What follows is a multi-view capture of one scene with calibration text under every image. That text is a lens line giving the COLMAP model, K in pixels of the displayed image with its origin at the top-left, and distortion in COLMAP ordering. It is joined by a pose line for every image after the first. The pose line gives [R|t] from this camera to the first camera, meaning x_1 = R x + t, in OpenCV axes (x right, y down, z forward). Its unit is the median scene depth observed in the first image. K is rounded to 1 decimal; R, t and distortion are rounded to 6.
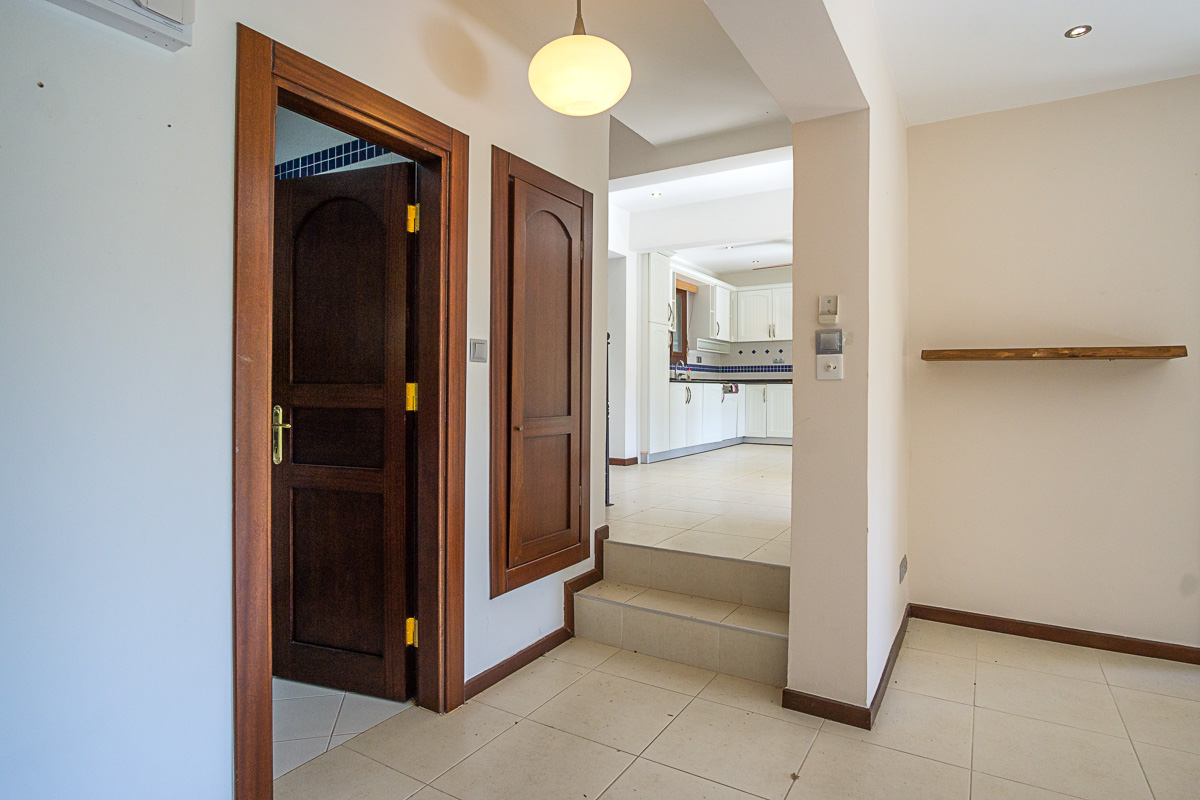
lens RADIAL K [[642.3, 0, 602.1], [0, 642.3, 391.9], [0, 0, 1]] dist [-0.024253, 0.000454]
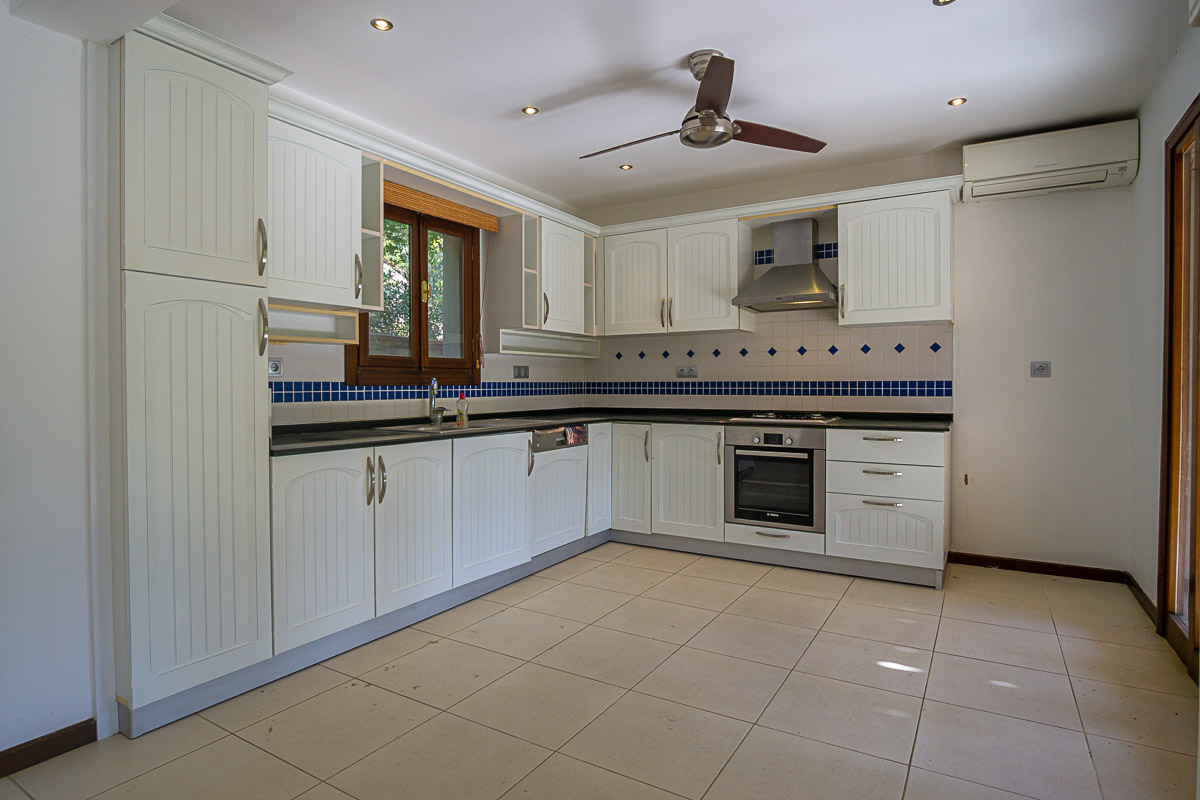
lens RADIAL K [[642.3, 0, 602.1], [0, 642.3, 391.9], [0, 0, 1]] dist [-0.024253, 0.000454]
pose [[0.999908, -0.005541, 0.012391, 0.212232], [0.005460, 0.999964, 0.006549, -0.038728], [-0.012427, -0.006481, 0.999902, 0.516566]]
